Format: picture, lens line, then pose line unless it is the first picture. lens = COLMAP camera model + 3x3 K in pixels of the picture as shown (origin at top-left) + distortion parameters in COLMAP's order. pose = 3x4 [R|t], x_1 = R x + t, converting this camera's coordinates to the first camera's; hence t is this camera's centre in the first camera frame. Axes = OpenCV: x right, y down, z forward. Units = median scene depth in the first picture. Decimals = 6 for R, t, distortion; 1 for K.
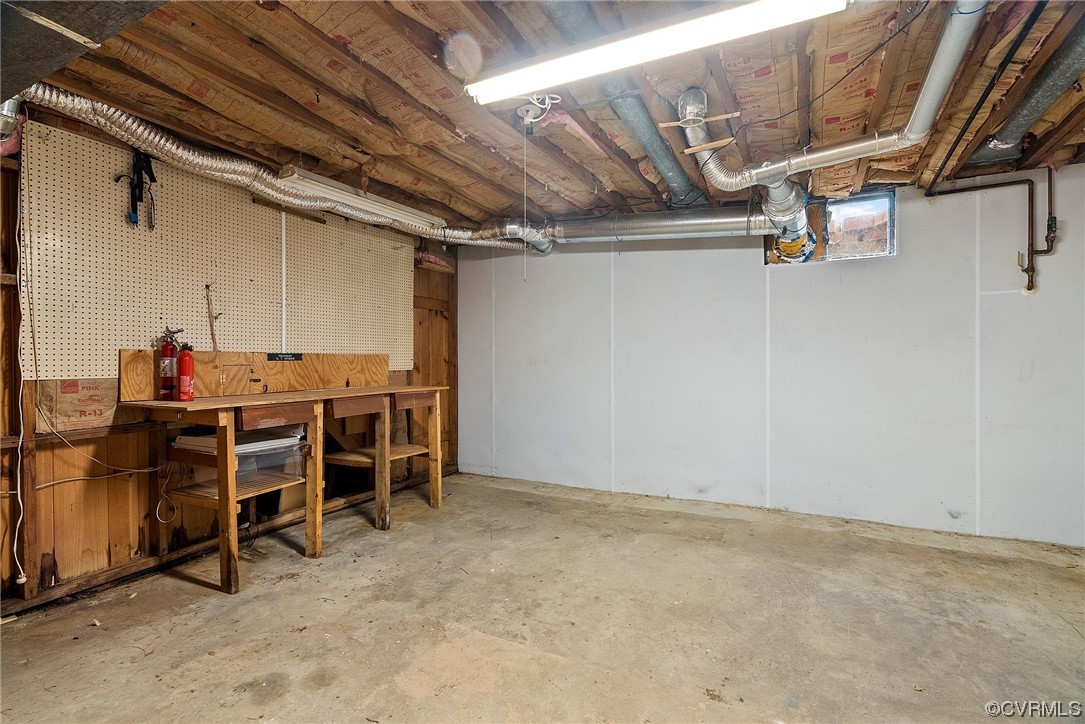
lens RADIAL K [[491.8, 0, 543.5], [0, 491.8, 364.3], [0, 0, 1]] dist [-0.008471, 0.003912]
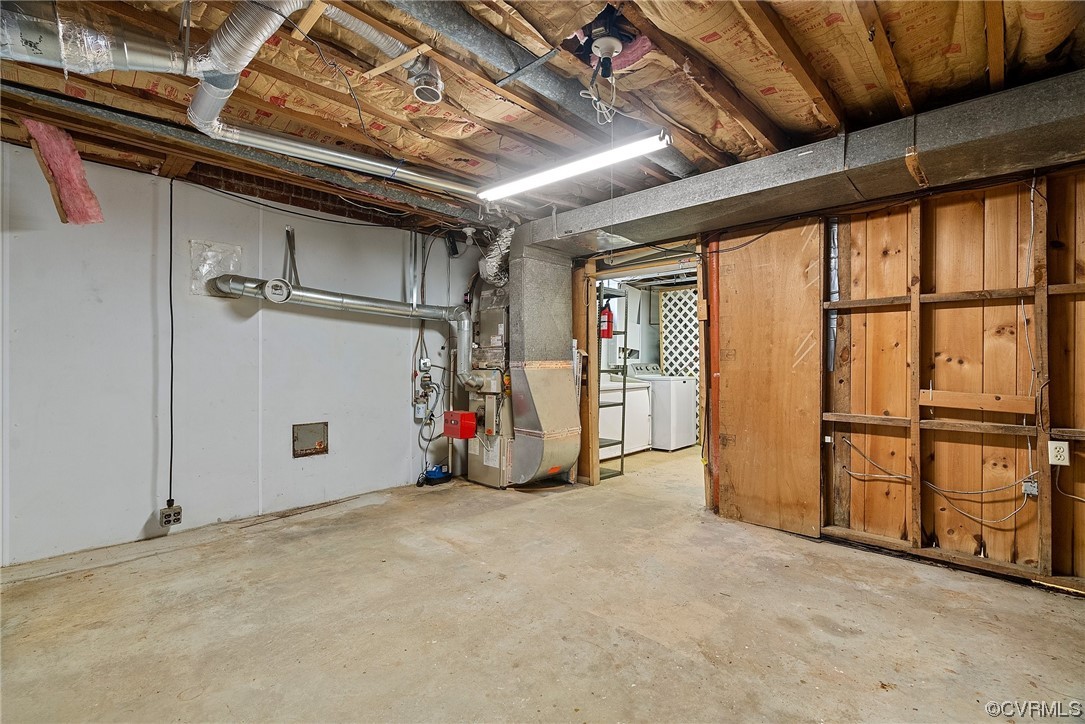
lens RADIAL K [[491.8, 0, 543.7], [0, 491.8, 361.6], [0, 0, 1]] dist [-0.008471, 0.003912]
pose [[-0.961173, -0.000632, 0.275947, -0.164667], [0.000672, 0.999989, 0.004634, -0.012058], [-0.275947, 0.004639, -0.961162, 1.929221]]
